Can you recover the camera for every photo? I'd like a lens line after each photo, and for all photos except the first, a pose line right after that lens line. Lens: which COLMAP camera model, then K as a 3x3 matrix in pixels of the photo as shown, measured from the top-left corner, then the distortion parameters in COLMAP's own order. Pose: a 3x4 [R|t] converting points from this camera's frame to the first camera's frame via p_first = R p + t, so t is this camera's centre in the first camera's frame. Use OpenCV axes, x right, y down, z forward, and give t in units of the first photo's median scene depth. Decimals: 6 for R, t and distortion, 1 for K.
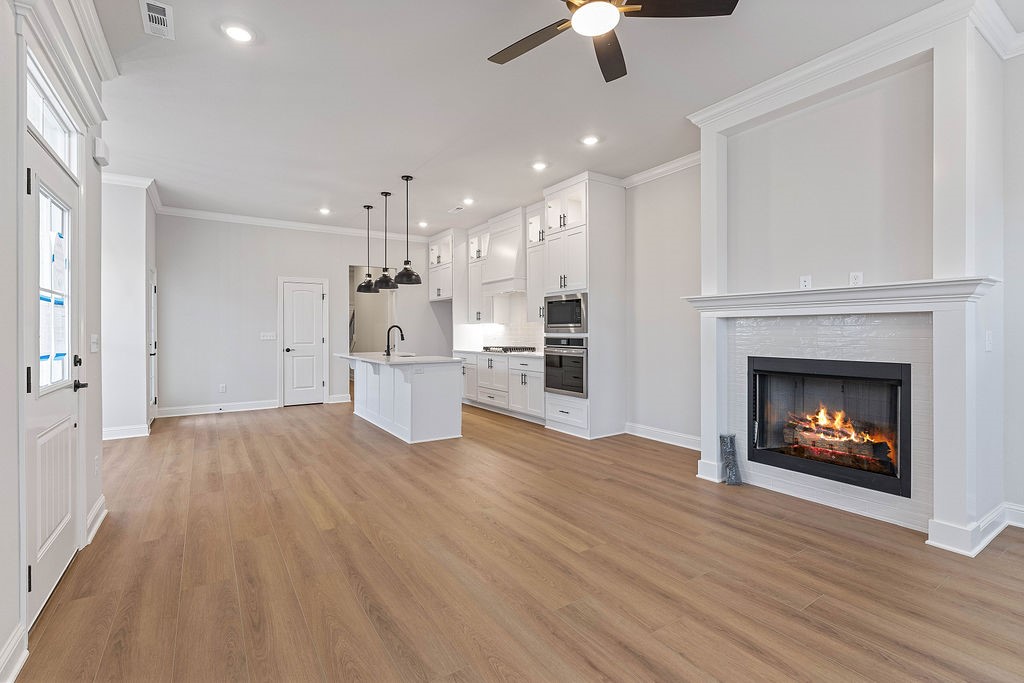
lens RADIAL K [[474.9, 0, 518.1], [0, 474.9, 331.2], [0, 0, 1]] dist [0.000697, -0.001455]
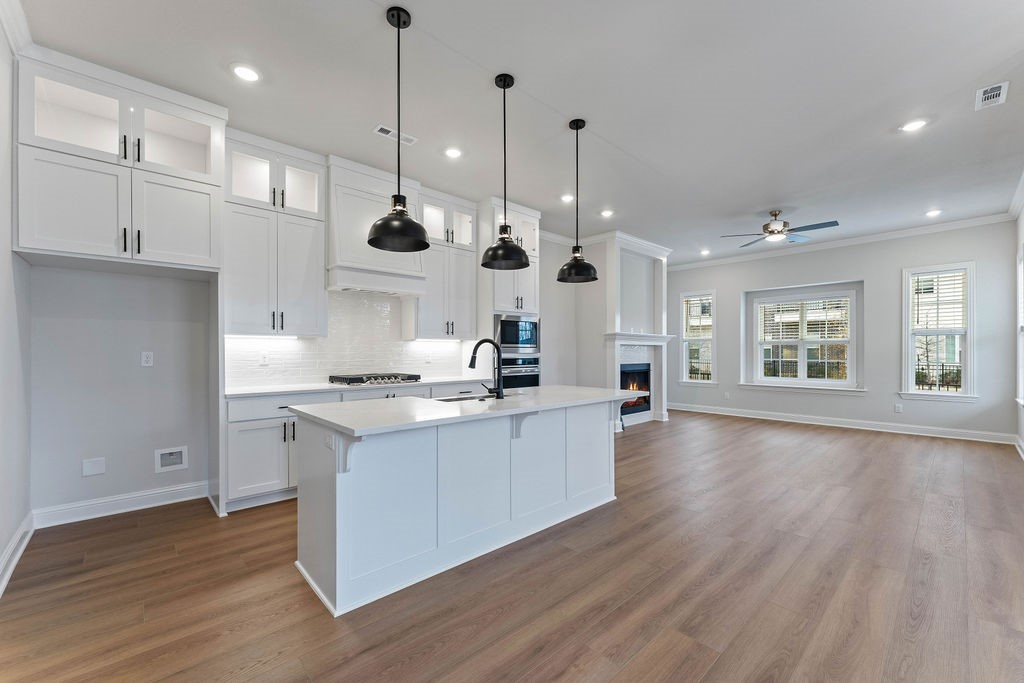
lens RADIAL K [[413.5, 0, 507.3], [0, 413.5, 353.3], [0, 0, 1]] dist [-0.012235, 0.002538]
pose [[-0.153916, -0.000401, 0.988084, -0.782992], [0.000450, 1.000000, 0.000476, 0.003489], [-0.988084, 0.000518, -0.153916, 1.167164]]
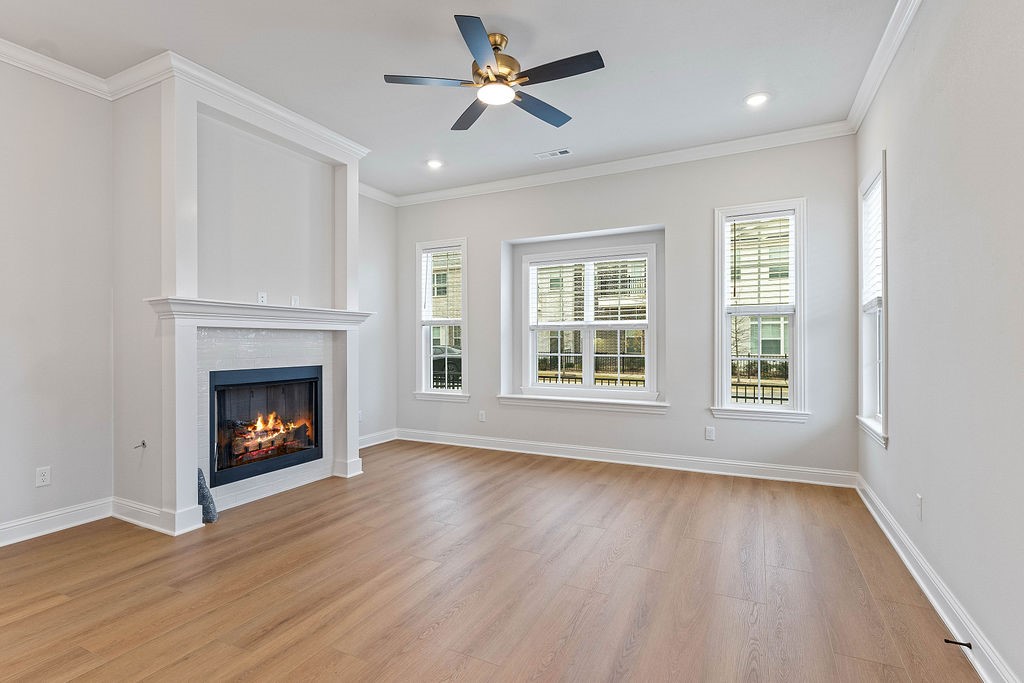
lens RADIAL K [[474.9, 0, 514.2], [0, 474.9, 344.7], [0, 0, 1]] dist [0.000697, -0.001455]
pose [[-0.496946, -0.000184, 0.867781, -0.381240], [0.004148, 0.999988, 0.002588, 0.001656], [-0.867771, 0.004886, -0.496940, 0.634757]]
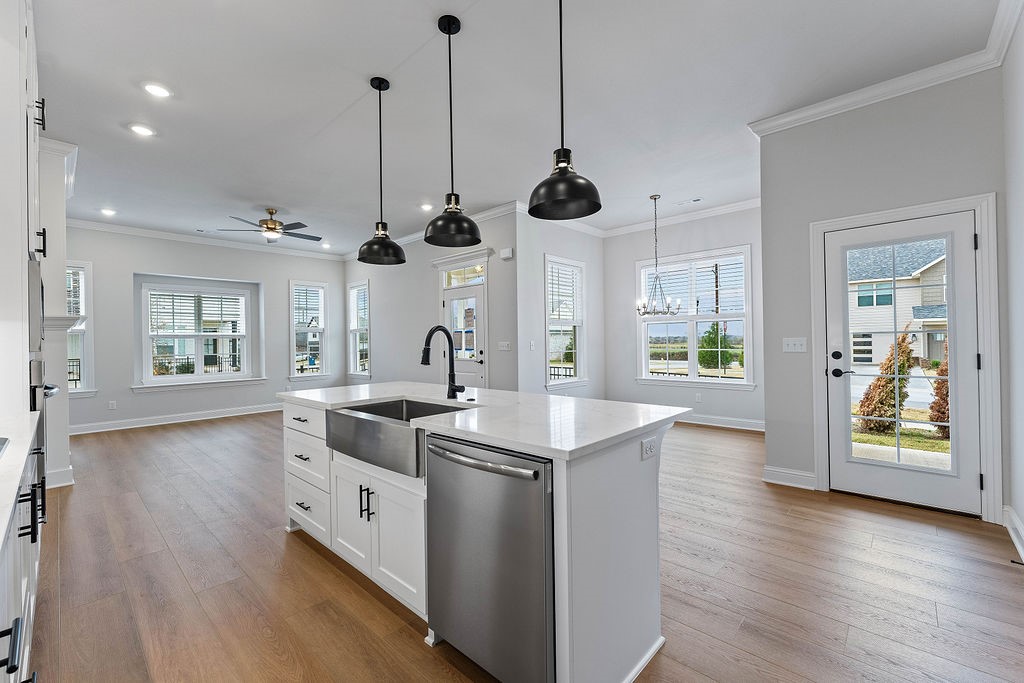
lens RADIAL K [[410.3, 0, 515.9], [0, 410.3, 338.9], [0, 0, 1]] dist [0.000271, -0.000021]
pose [[-0.968918, 0.016479, -0.246833, -0.261497], [0.018441, 0.999814, -0.005637, 0.002485], [0.246694, -0.010014, -0.969042, 1.501025]]
